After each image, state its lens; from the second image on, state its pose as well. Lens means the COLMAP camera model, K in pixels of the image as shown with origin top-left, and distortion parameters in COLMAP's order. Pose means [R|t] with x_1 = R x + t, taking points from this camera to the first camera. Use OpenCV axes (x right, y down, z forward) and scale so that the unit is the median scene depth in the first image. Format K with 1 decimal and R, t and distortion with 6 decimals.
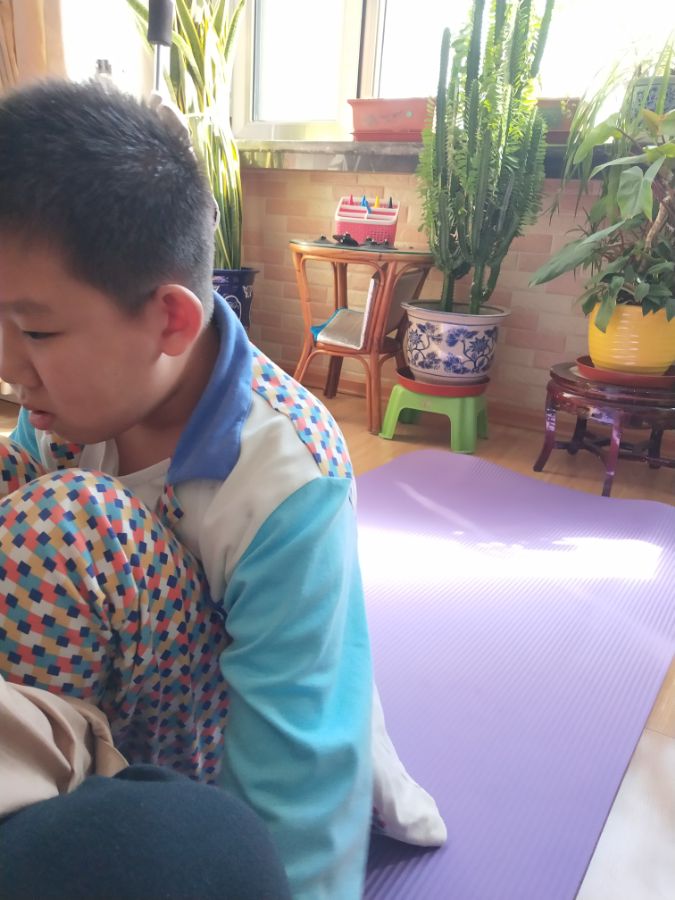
lens RADIAL K [[697.9, 0, 339.1], [0, 697.9, 446.1], [0, 0, 1]] dist [-0.011058, 0.044125]
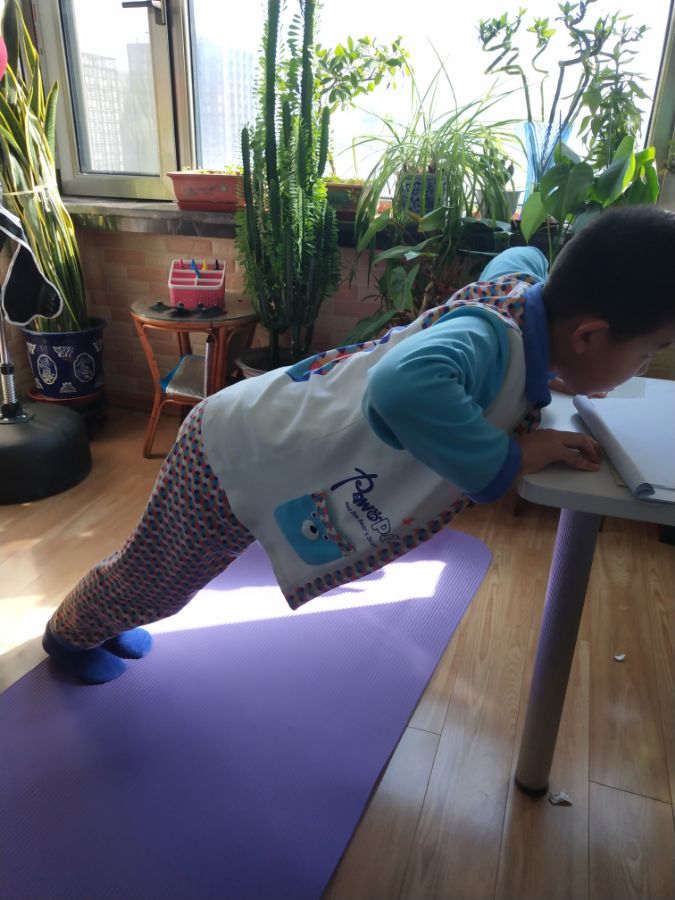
lens RADIAL K [[697.9, 0, 338.7], [0, 697.9, 444.4], [0, 0, 1]] dist [-0.011058, 0.044125]
pose [[0.980690, -0.114969, 0.158210, 0.058077], [0.097264, 0.988540, 0.115449, -0.181105], [-0.169670, -0.097831, 0.980633, -0.190903]]
